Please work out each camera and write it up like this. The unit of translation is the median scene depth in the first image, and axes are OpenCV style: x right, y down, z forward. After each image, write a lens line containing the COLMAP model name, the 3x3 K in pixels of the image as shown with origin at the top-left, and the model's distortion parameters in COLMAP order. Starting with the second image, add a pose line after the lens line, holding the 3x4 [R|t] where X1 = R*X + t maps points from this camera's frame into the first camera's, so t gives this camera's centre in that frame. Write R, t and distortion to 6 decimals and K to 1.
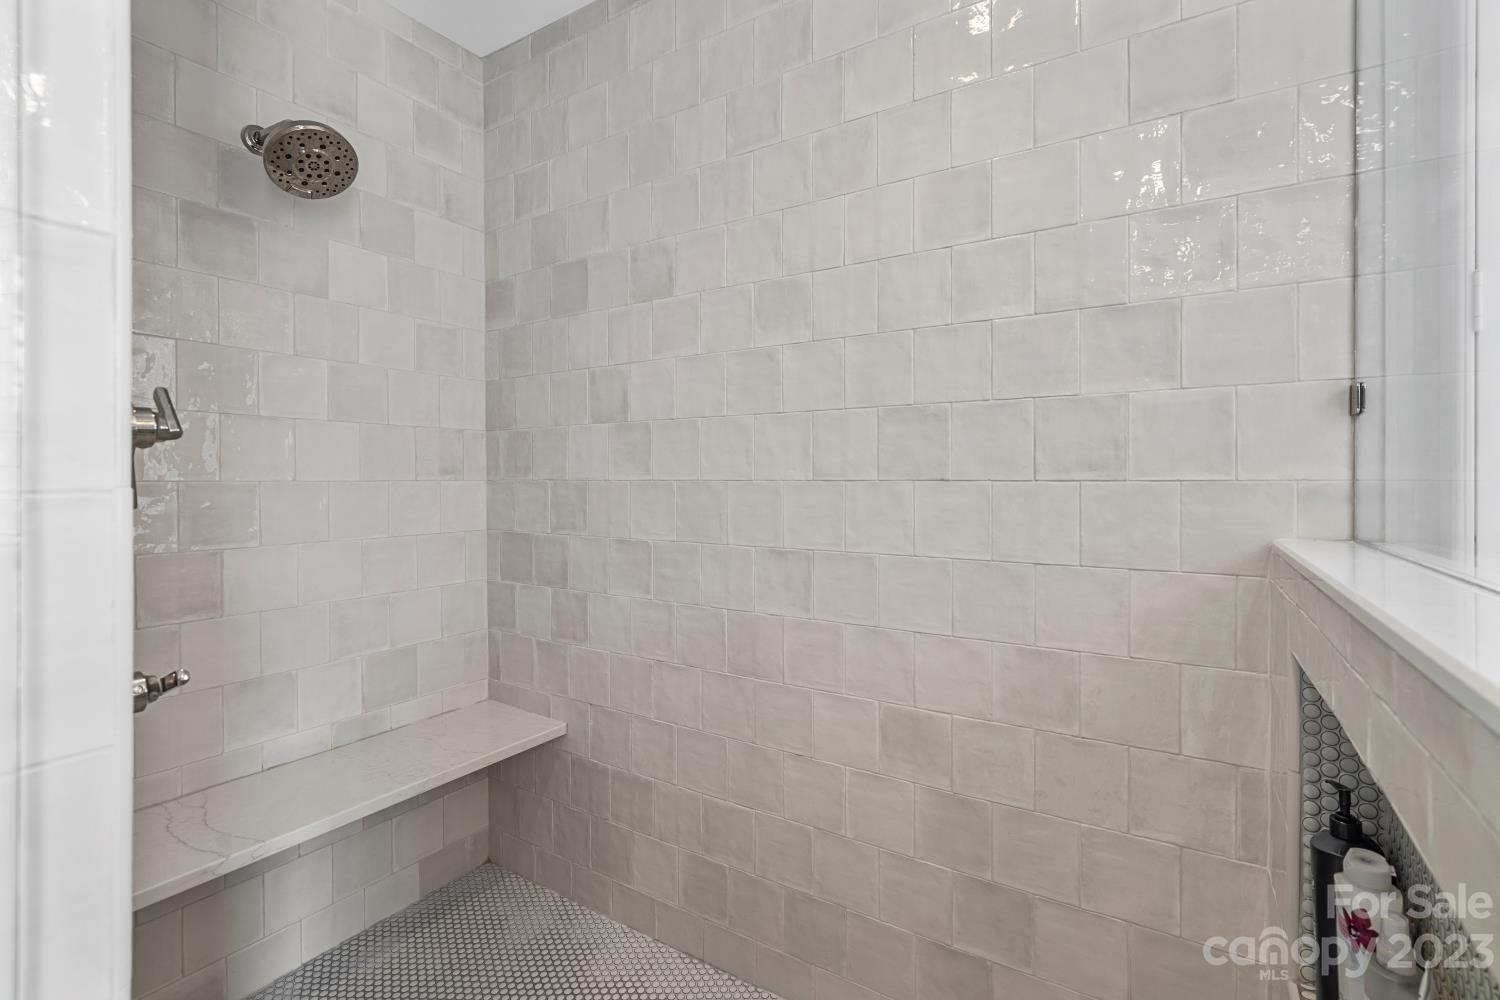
lens RADIAL K [[689.2, 0, 755.0], [0, 689.2, 489.9], [0, 0, 1]] dist [-0.006245, -0.000219]
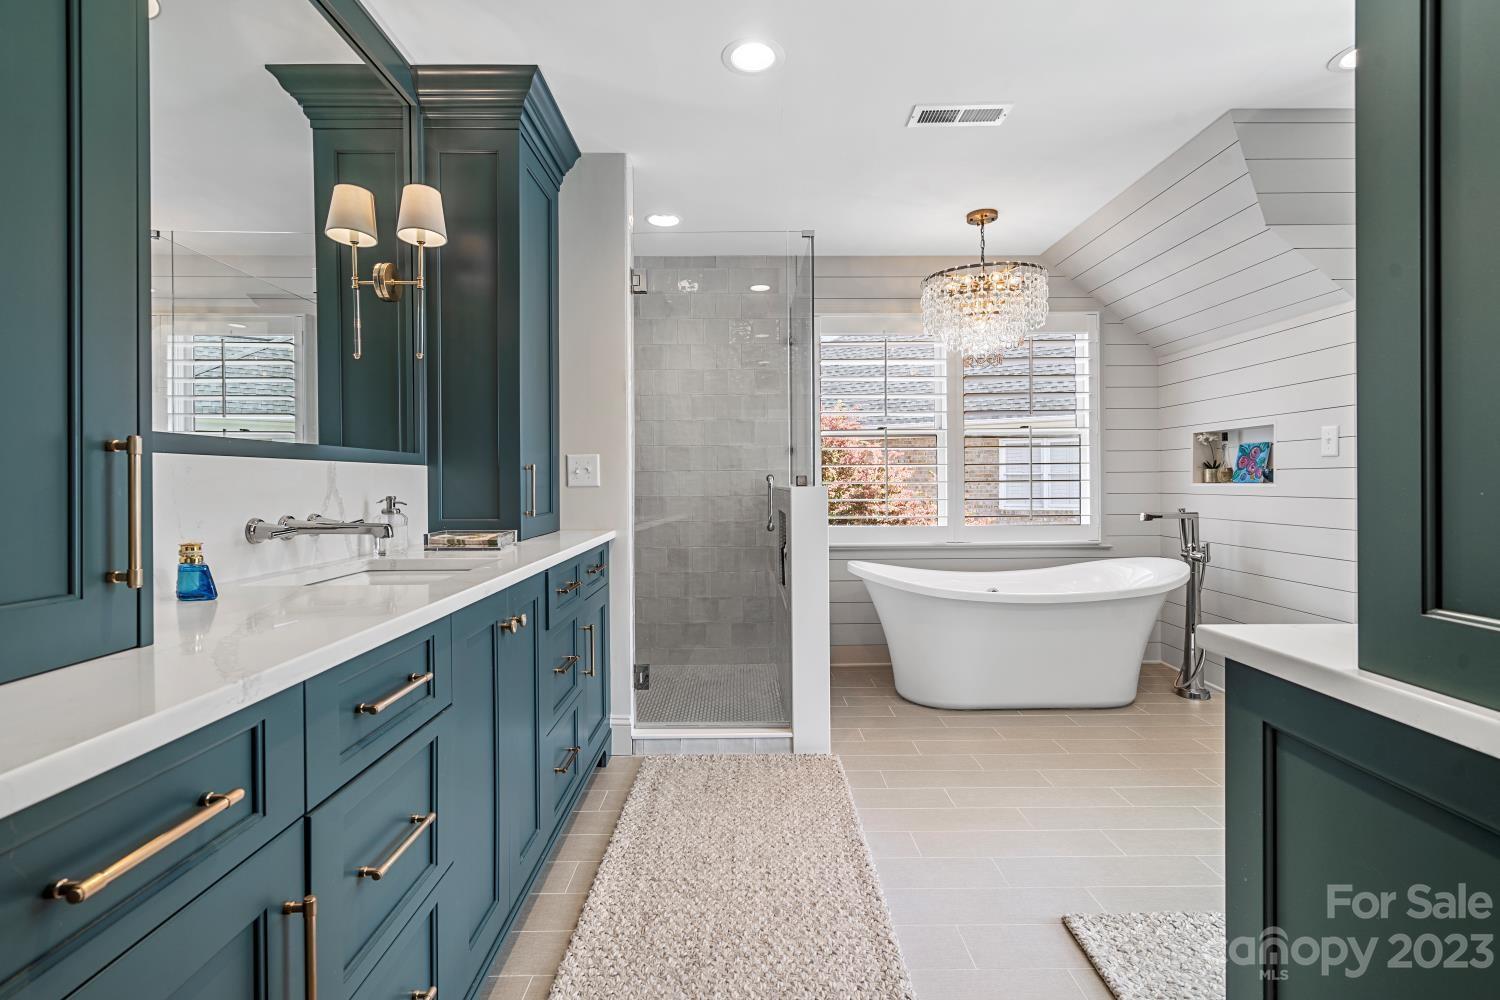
lens RADIAL K [[689.2, 0, 749.6], [0, 689.2, 489.4], [0, 0, 1]] dist [-0.006245, -0.000219]
pose [[0.843124, -0.009028, 0.537644, -1.205601], [0.008881, 0.999956, 0.002863, 0.065390], [-0.537646, 0.002361, 0.843167, -1.815250]]
